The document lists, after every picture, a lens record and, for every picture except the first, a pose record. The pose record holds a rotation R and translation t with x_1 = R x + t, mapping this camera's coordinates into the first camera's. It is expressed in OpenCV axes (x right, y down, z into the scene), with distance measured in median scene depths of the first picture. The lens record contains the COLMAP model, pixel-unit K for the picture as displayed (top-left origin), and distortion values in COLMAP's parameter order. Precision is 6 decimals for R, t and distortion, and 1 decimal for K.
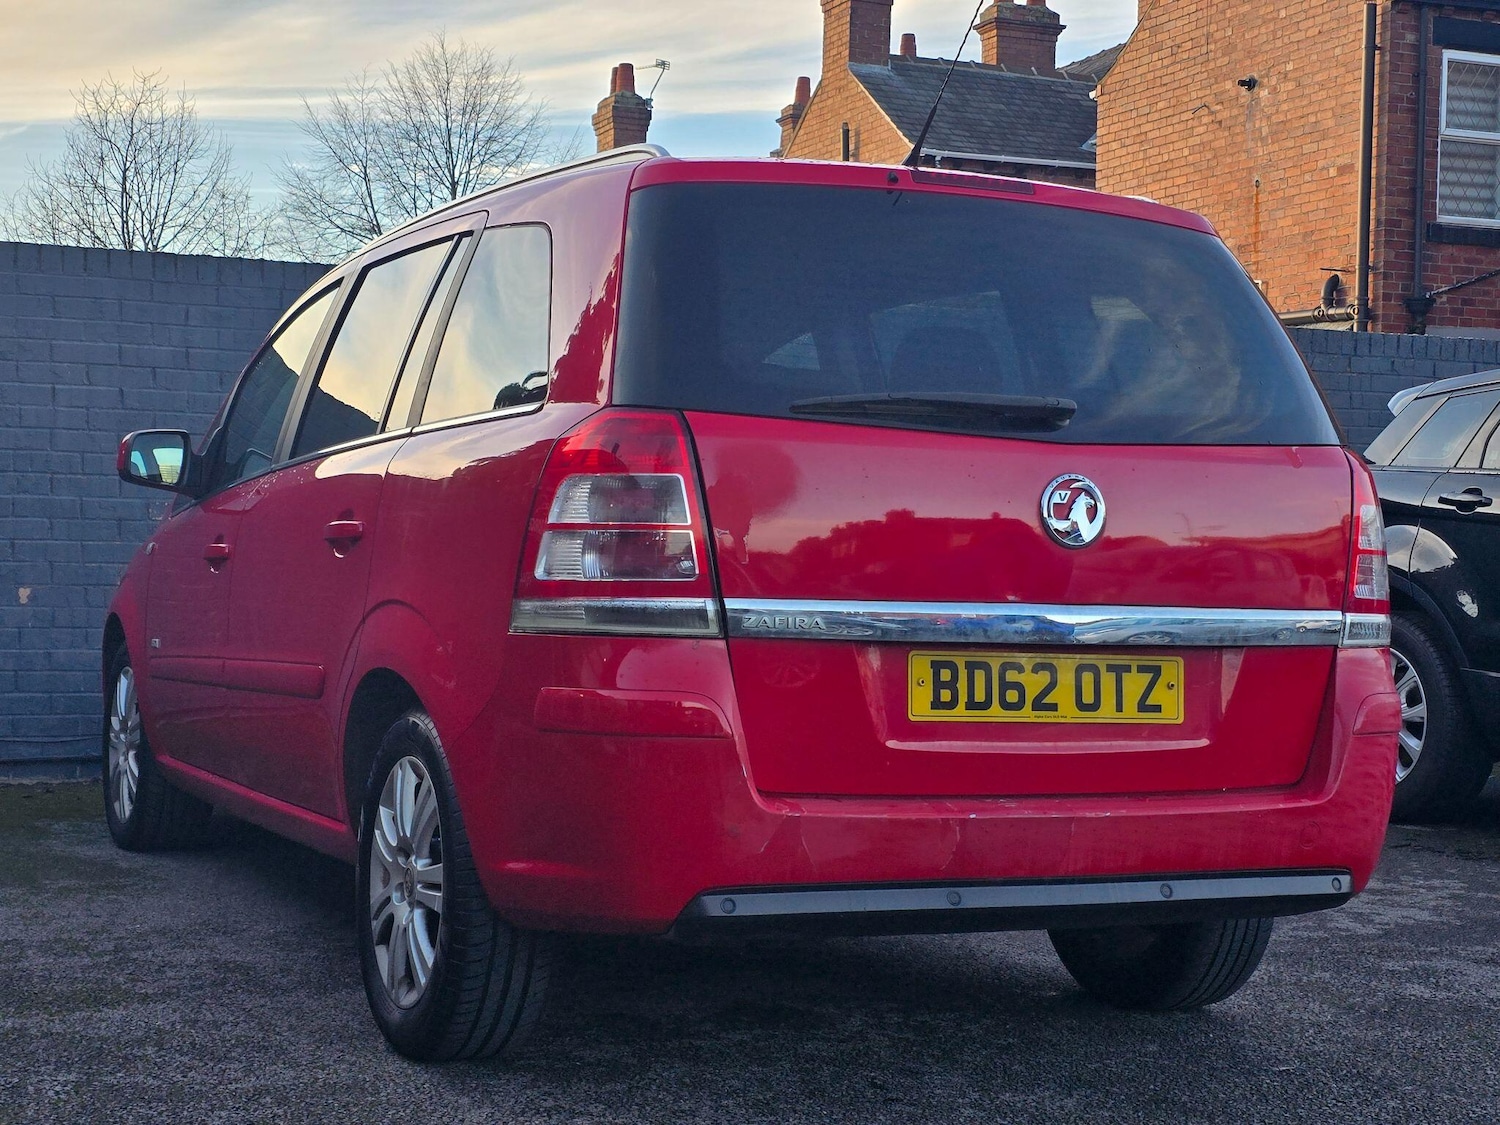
lens RADIAL K [[2502.2, 0, 747.3], [0, 2502.2, 614.1], [0, 0, 1]] dist [0.136332, -0.082874]
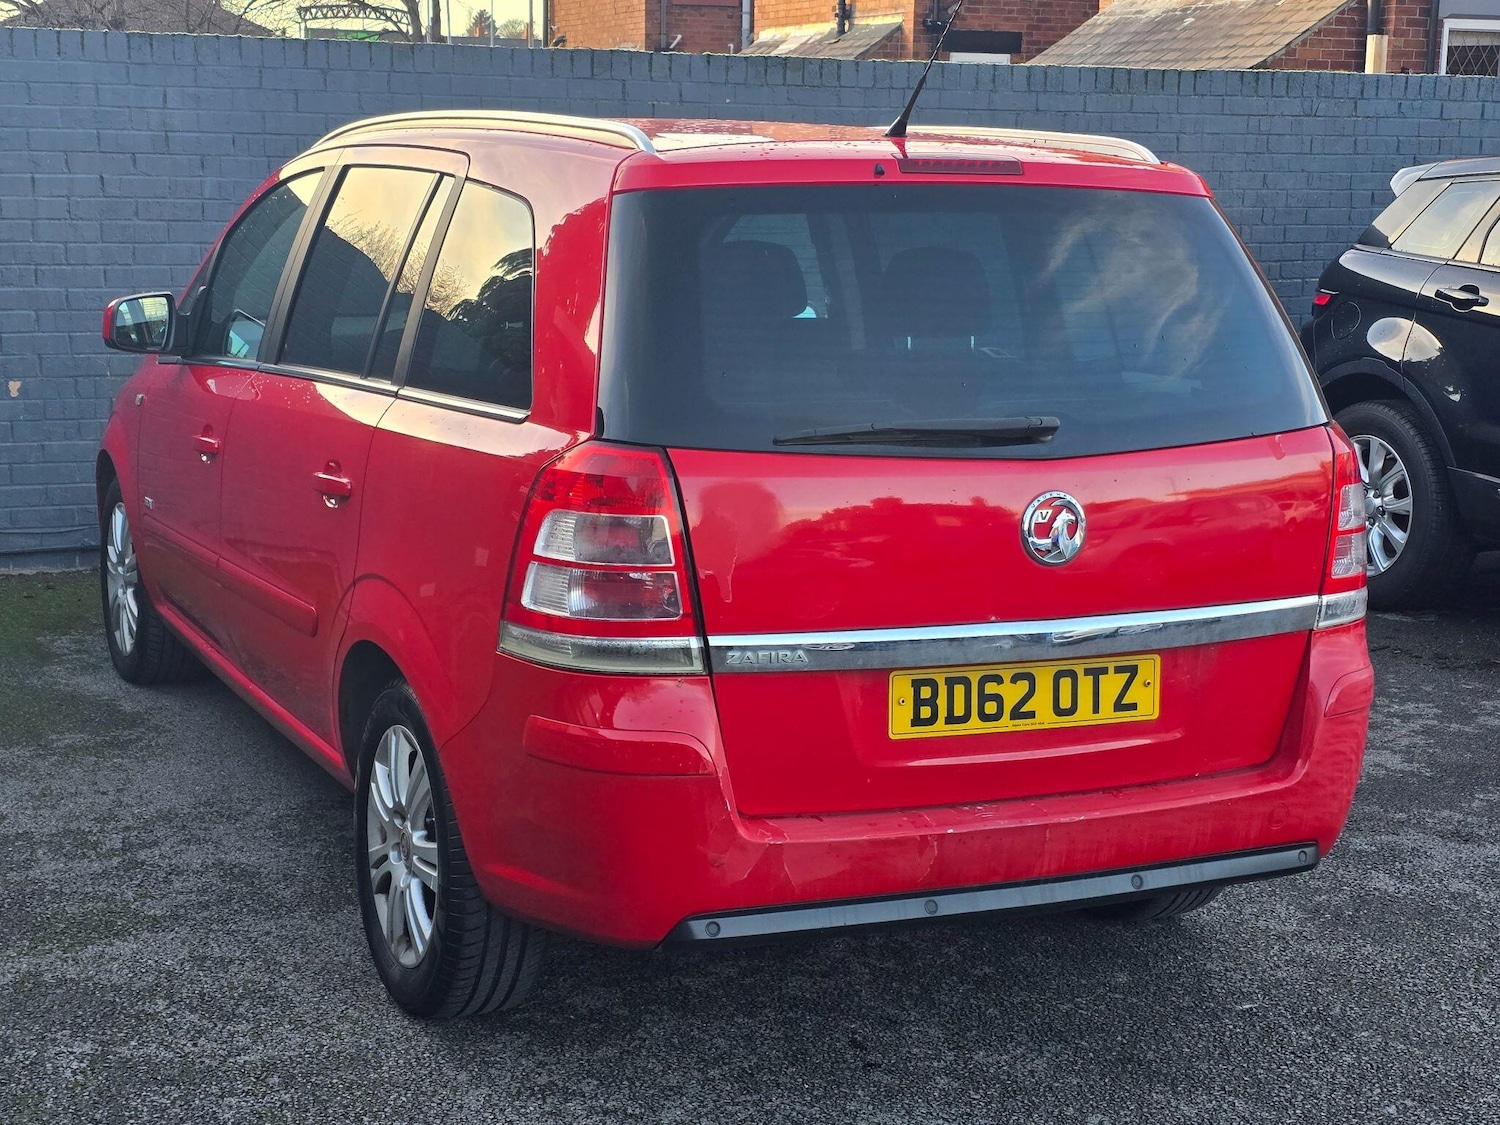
lens RADIAL K [[2502.2, 0, 747.3], [0, 2502.2, 614.1], [0, 0, 1]] dist [0.136332, -0.082874]
pose [[1.000000, -0.000671, 0.000444, 0.005745], [0.000587, 0.985862, 0.167557, -0.170459], [-0.000550, -0.167557, 0.985862, -0.001245]]
